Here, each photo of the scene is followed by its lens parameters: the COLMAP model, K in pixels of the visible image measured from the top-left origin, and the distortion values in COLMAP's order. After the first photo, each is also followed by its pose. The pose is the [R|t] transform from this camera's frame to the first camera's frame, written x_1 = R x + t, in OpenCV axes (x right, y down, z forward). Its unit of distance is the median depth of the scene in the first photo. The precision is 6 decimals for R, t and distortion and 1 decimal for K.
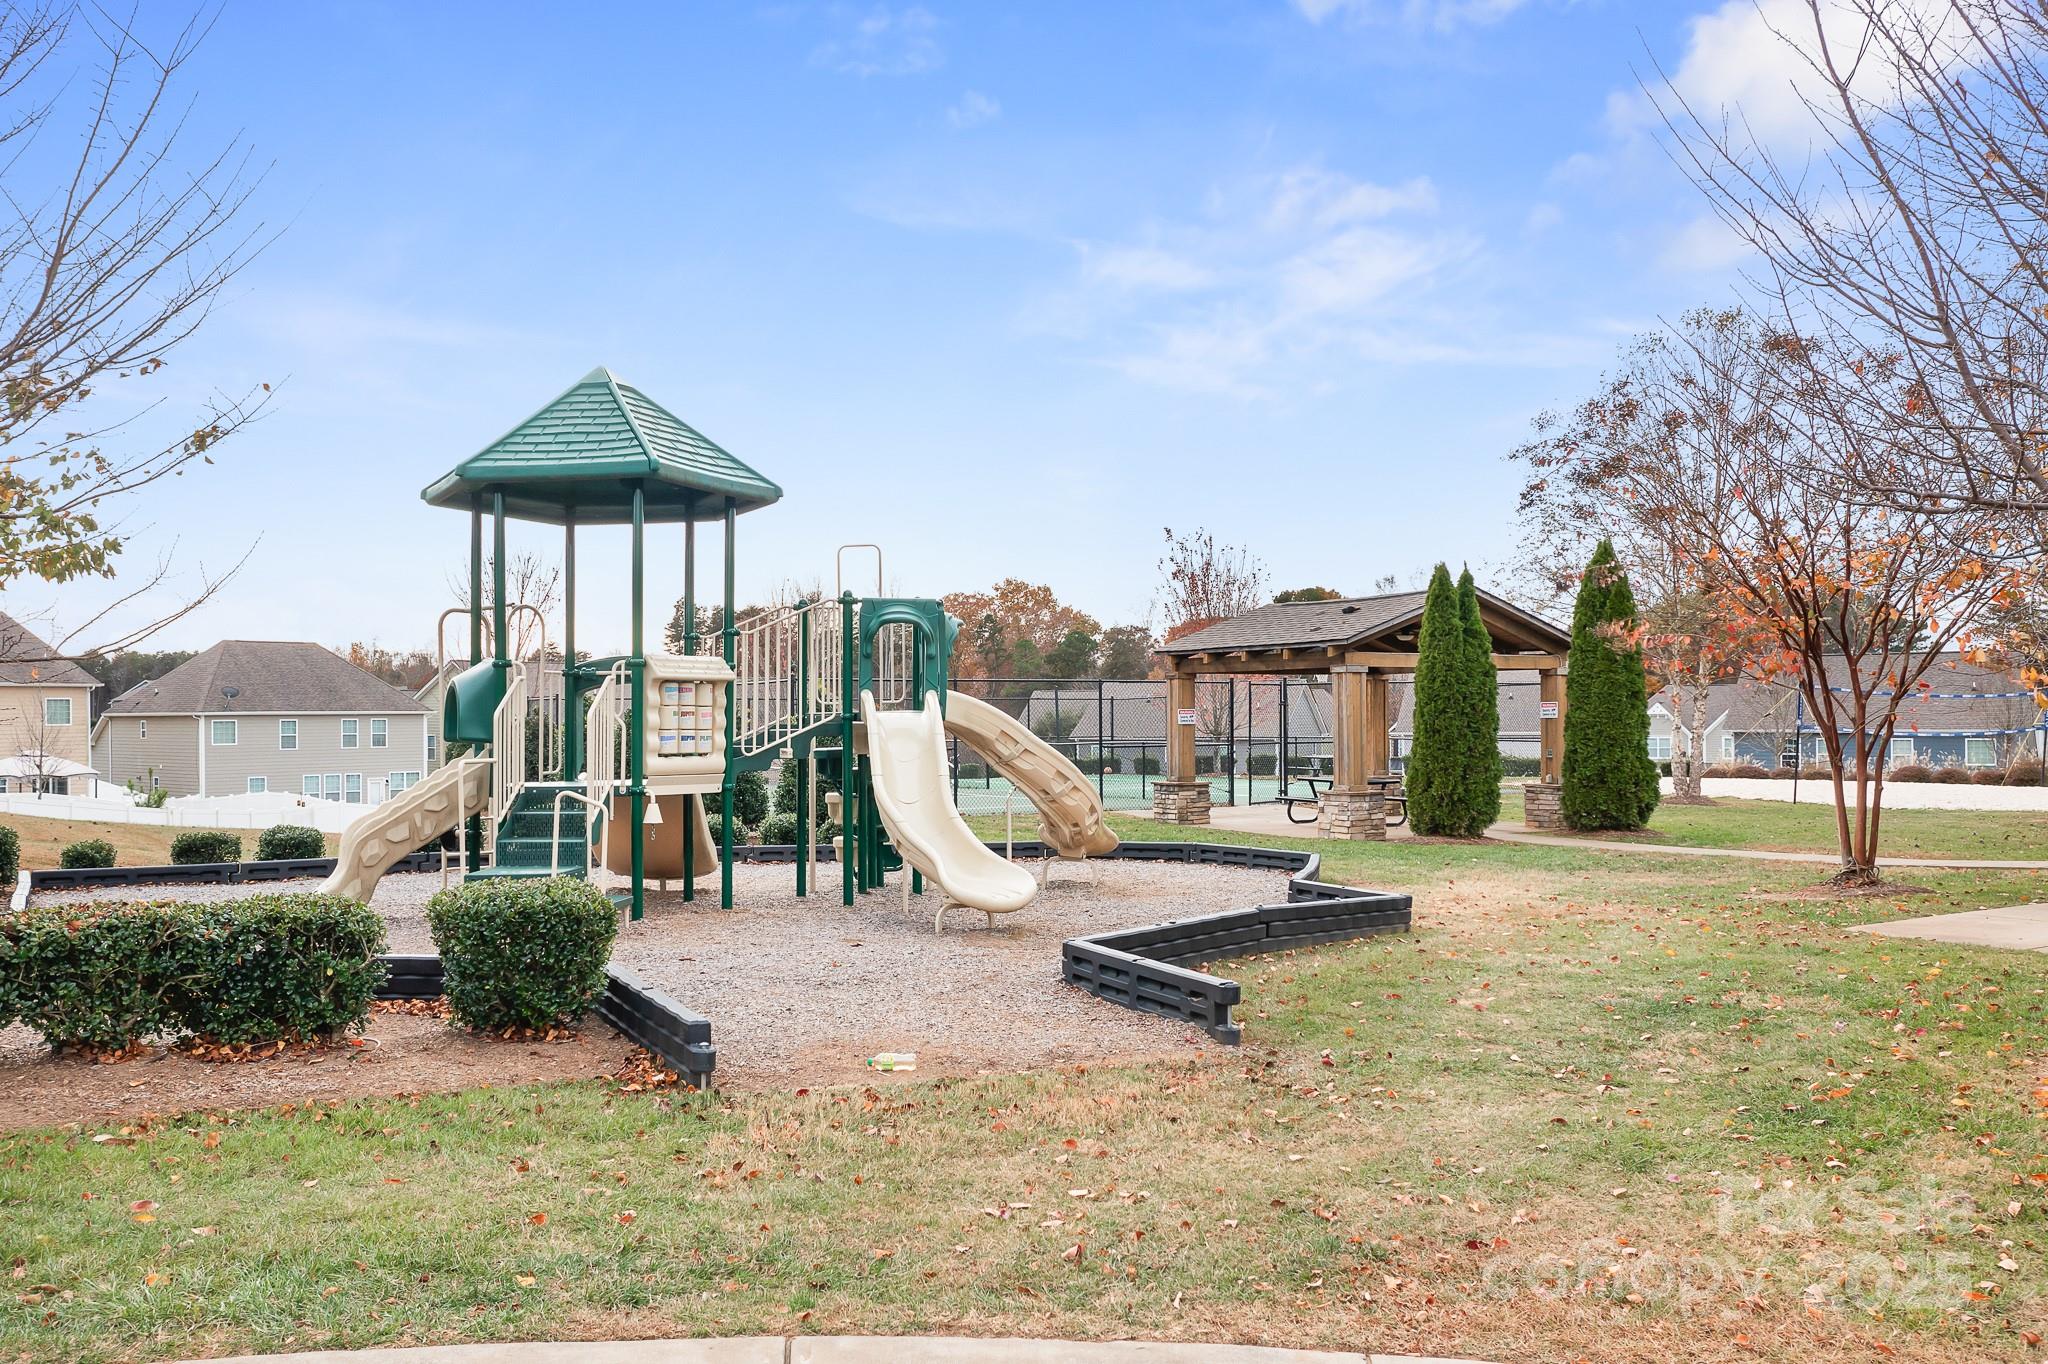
lens RADIAL K [[1664.3, 0, 1014.6], [0, 1664.3, 737.0], [0, 0, 1]] dist [-0.001463, 0.000598]
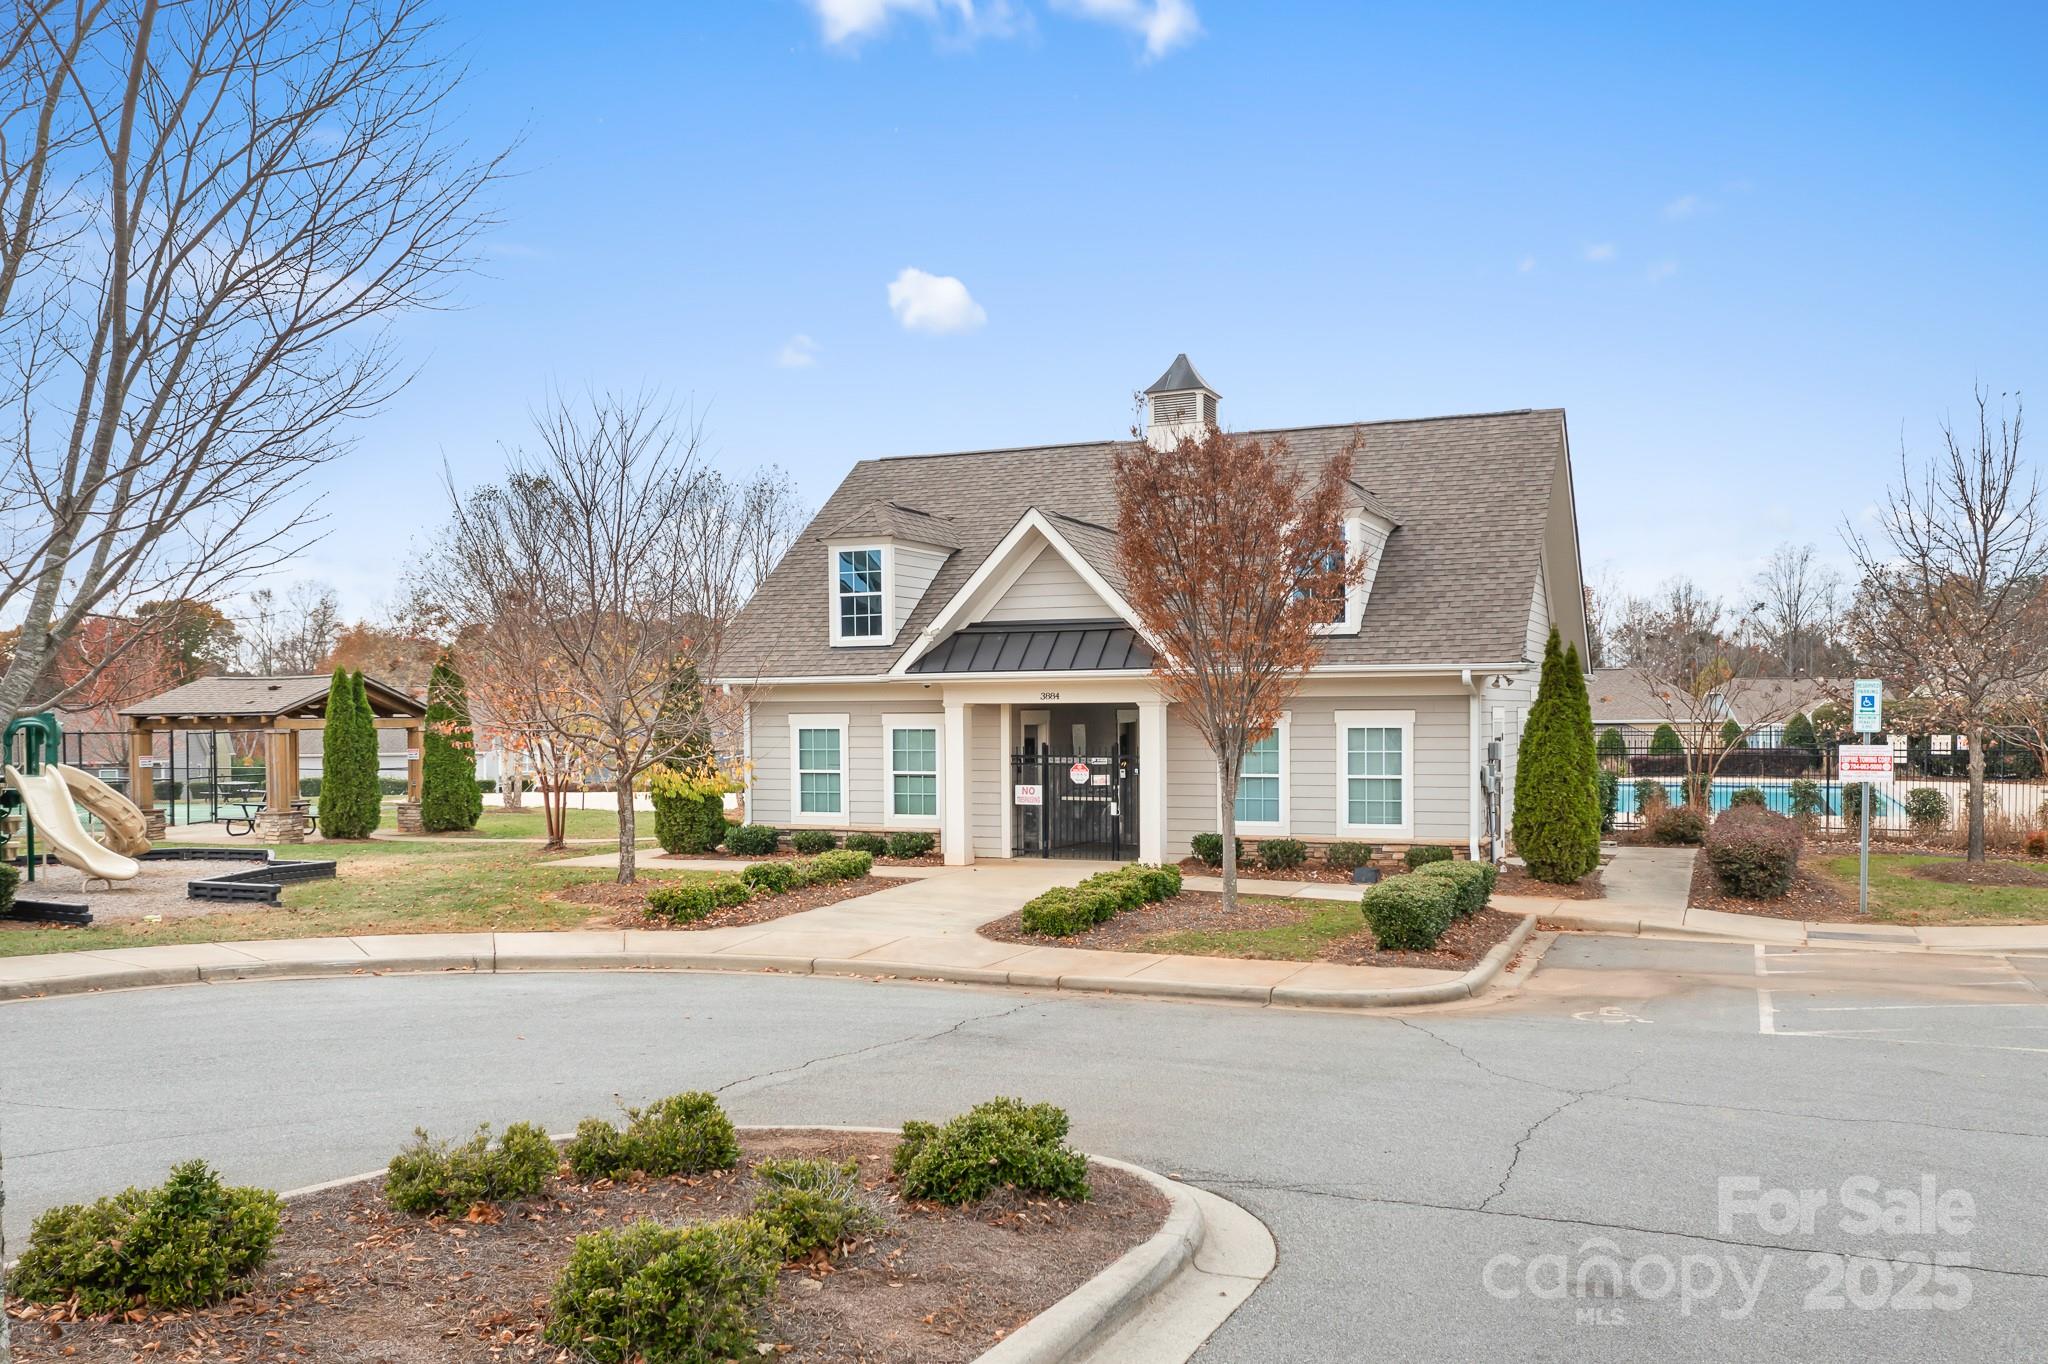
lens RADIAL K [[1664.3, 0, 1014.6], [0, 1664.3, 737.0], [0, 0, 1]] dist [-0.001463, 0.000598]
pose [[0.798238, -0.005976, 0.602313, -0.172081], [0.009672, 0.999949, -0.002897, -0.024410], [-0.602265, 0.008138, 0.798255, -0.601506]]
